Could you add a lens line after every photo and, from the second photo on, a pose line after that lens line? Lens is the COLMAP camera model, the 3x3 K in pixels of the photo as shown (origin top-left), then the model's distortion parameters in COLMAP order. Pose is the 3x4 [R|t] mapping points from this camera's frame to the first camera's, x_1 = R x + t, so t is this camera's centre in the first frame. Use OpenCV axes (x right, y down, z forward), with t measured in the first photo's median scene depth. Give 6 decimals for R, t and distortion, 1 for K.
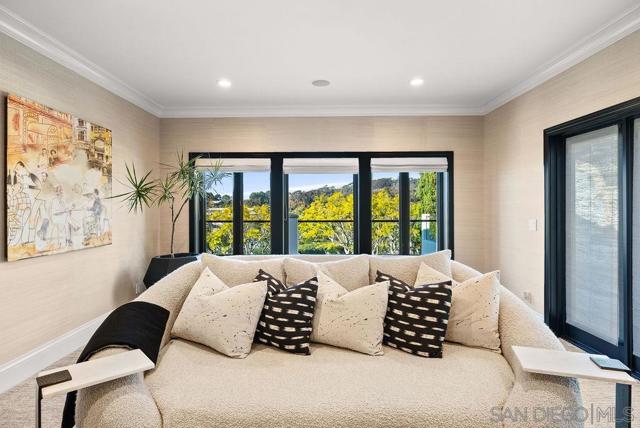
lens RADIAL K [[344.9, 0, 320.0], [0, 344.9, 203.5], [0, 0, 1]] dist [-0.000682, -0.000178]
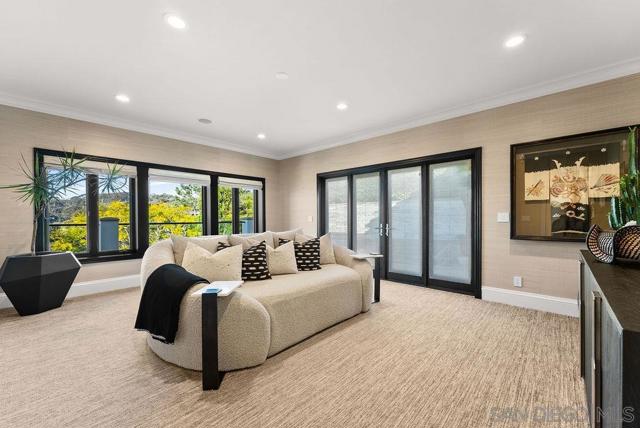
lens RADIAL K [[262.5, 0, 320.0], [0, 262.5, 214.0], [0, 0, 1]] dist [0.001856, 0.000355]
pose [[0.670579, 0.013555, 0.741715, -0.423544], [-0.007096, 0.999905, -0.011857, 0.042245], [-0.741805, 0.002688, 0.670611, -0.080948]]
